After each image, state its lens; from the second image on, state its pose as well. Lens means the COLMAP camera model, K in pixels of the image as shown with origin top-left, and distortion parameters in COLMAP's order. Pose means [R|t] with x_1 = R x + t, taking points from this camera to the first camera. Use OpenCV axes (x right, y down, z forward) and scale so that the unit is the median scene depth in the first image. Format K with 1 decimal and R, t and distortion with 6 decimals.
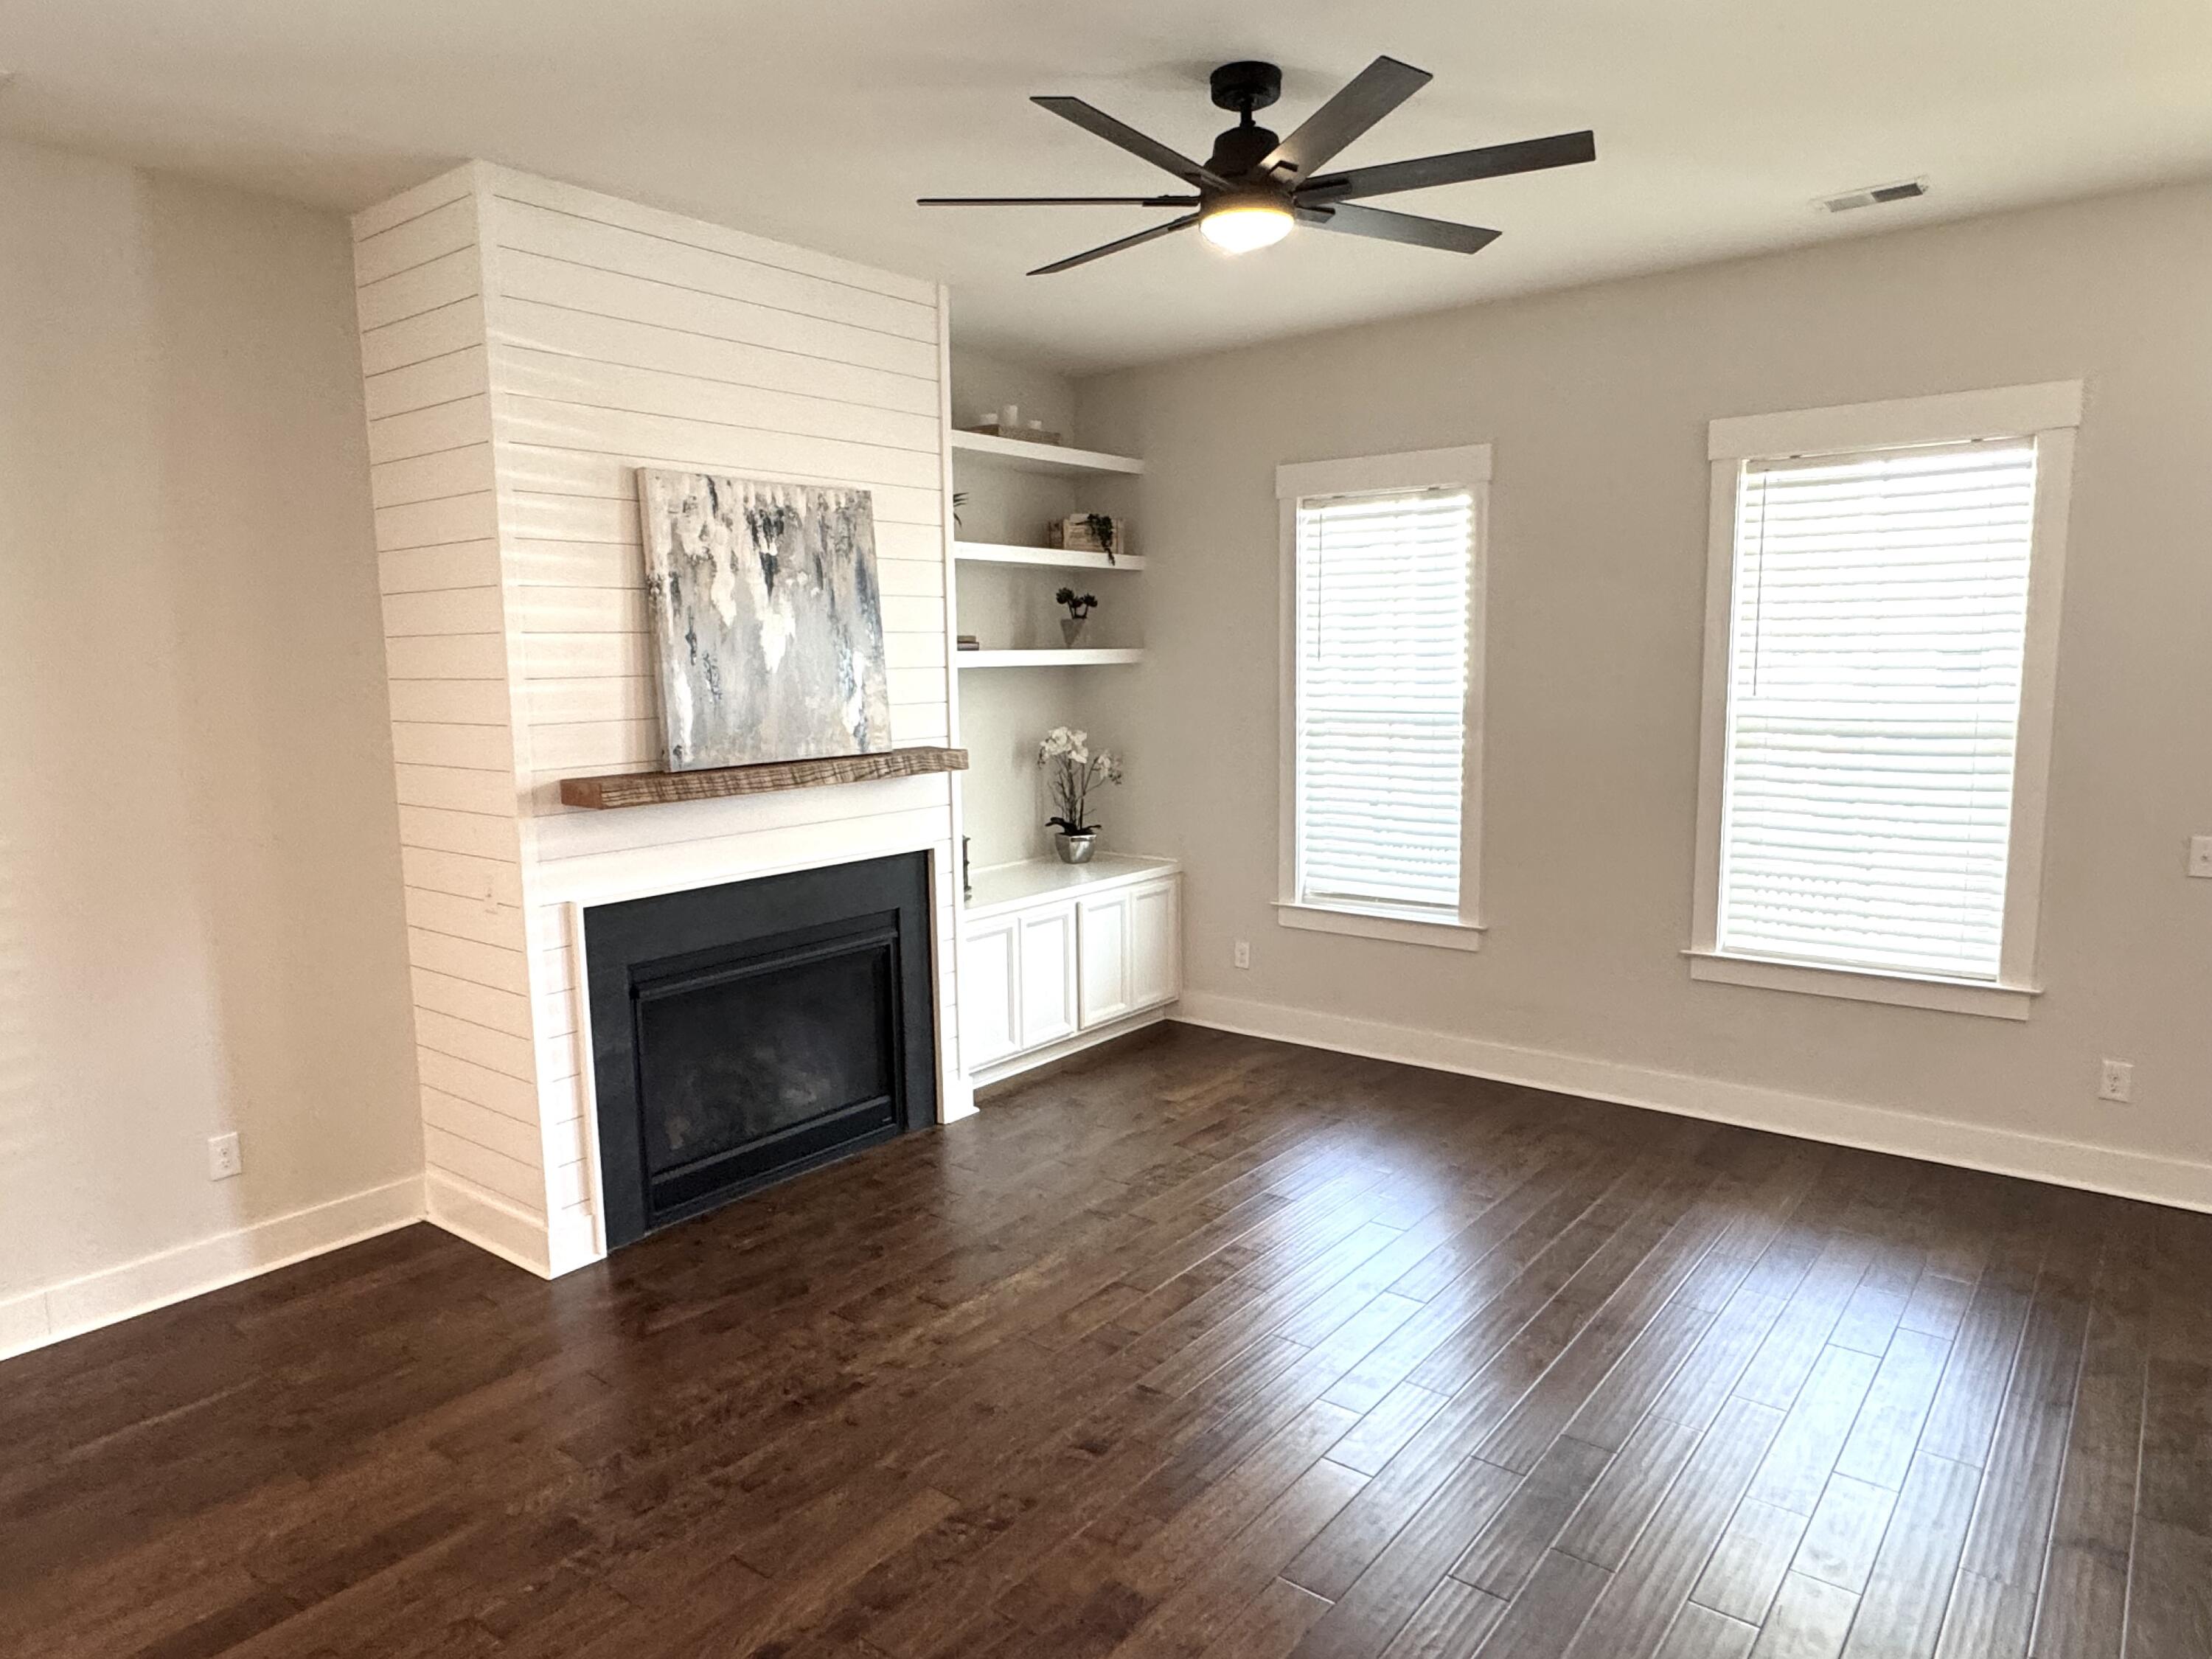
lens RADIAL K [[1377.7, 0, 1105.6], [0, 1377.7, 830.7], [0, 0, 1]] dist [0.004901, 0.000129]
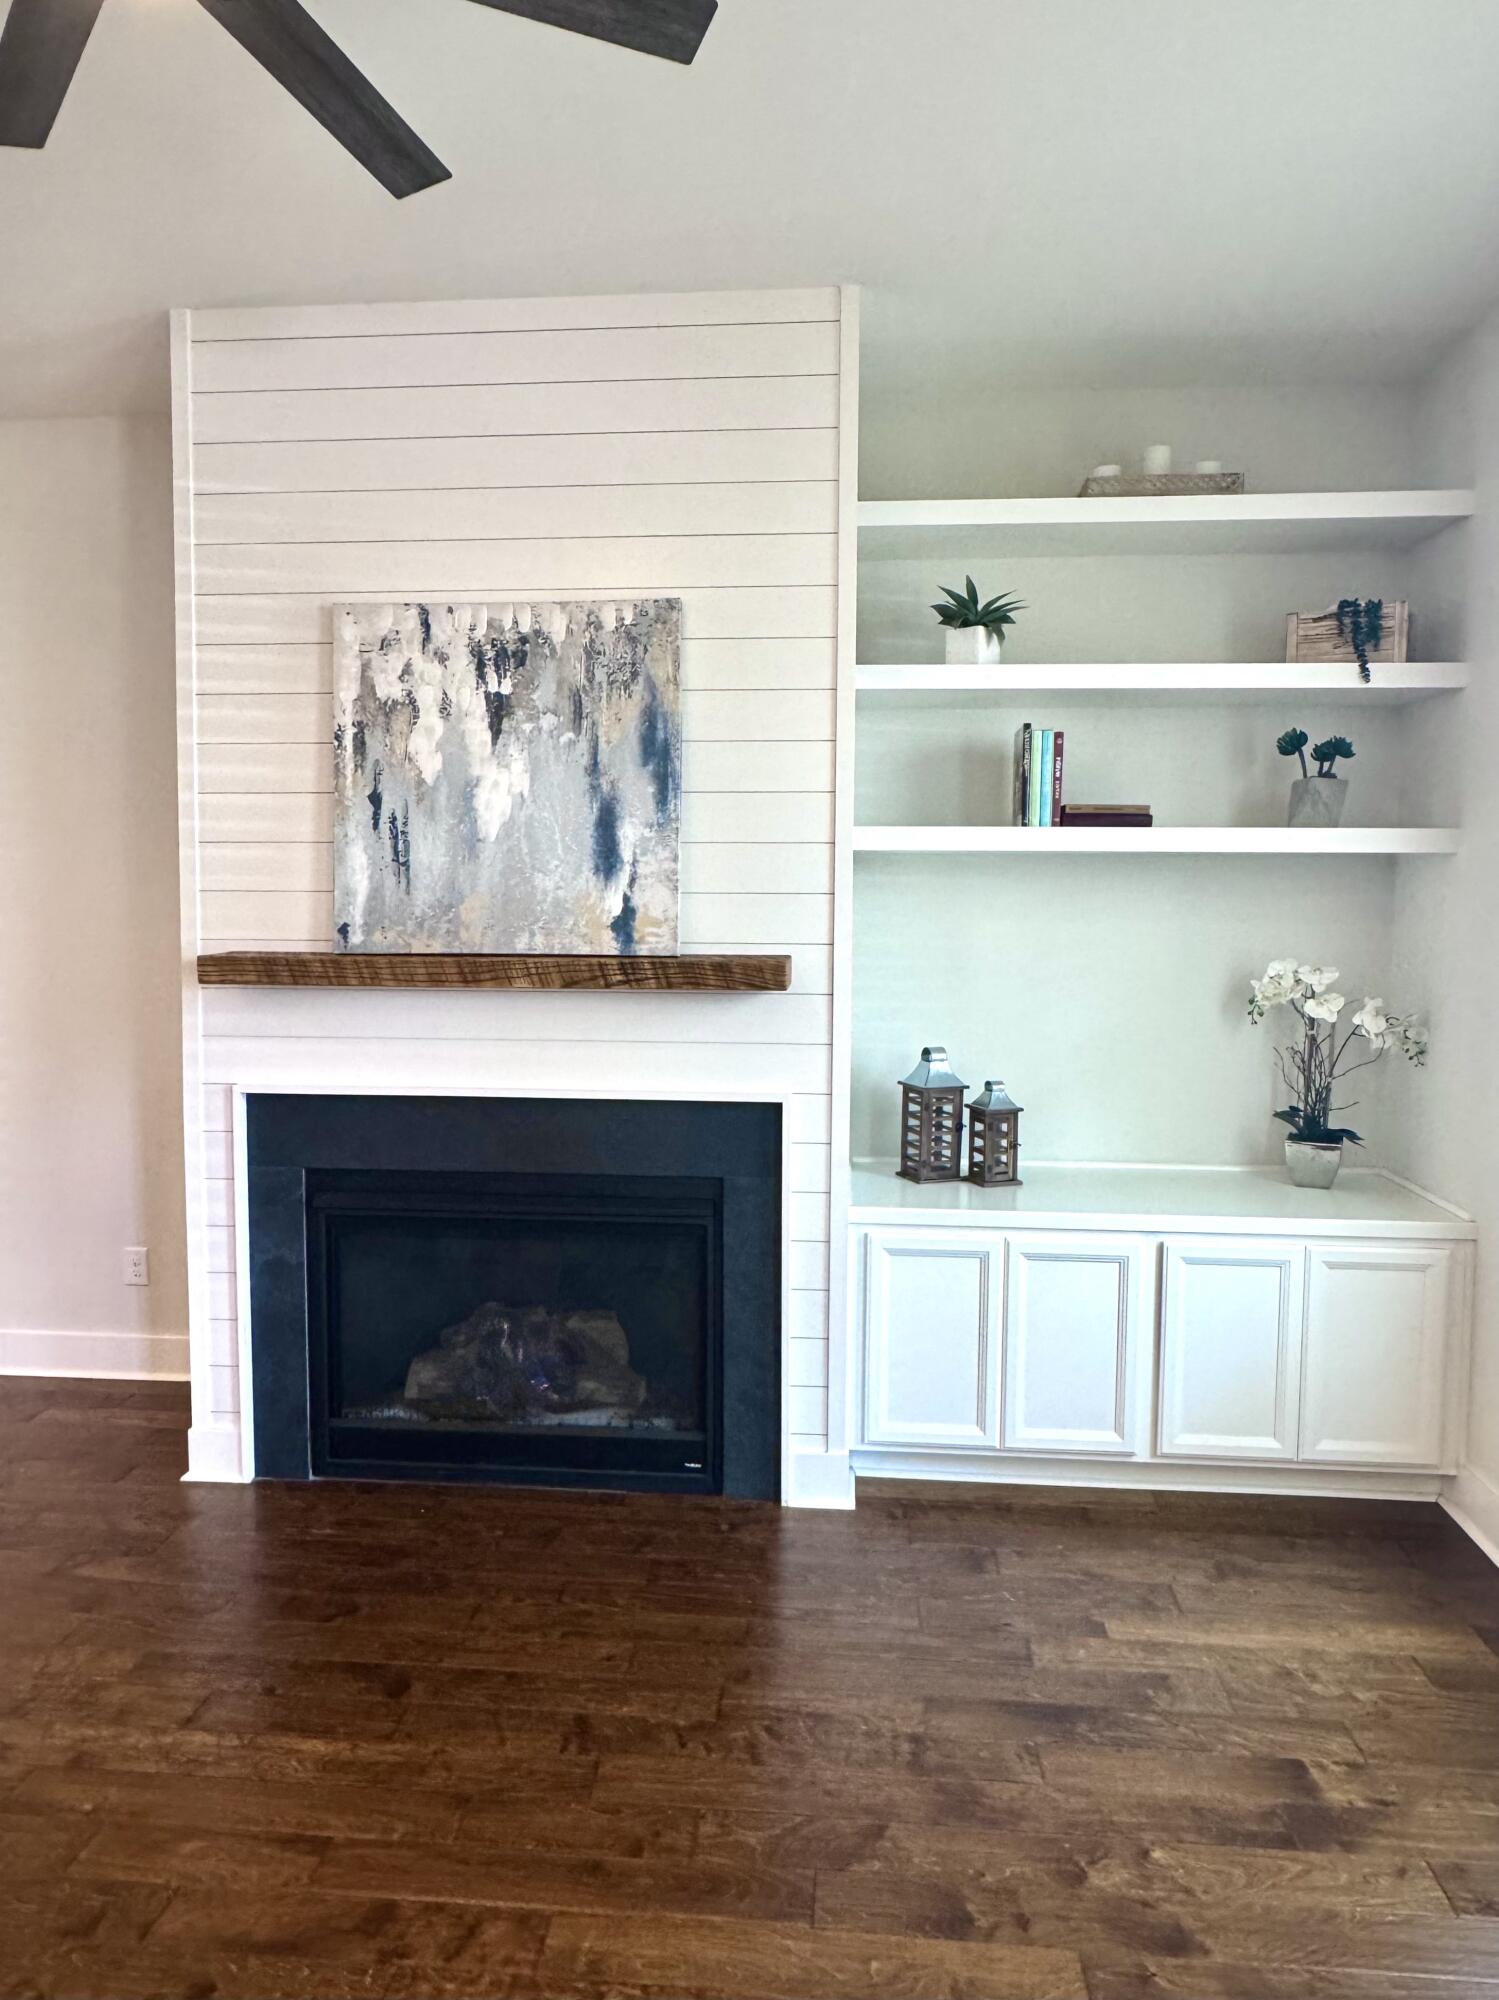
lens RADIAL K [[1360.7, 0, 749.8], [0, 1360.7, 995.4], [0, 0, 1]] dist [-0.006452, 0.003128]
pose [[0.551328, 0.076919, -0.830735, 0.498059], [-0.122731, 0.992385, 0.010435, -0.053396], [0.825212, 0.096204, 0.556570, 0.696846]]
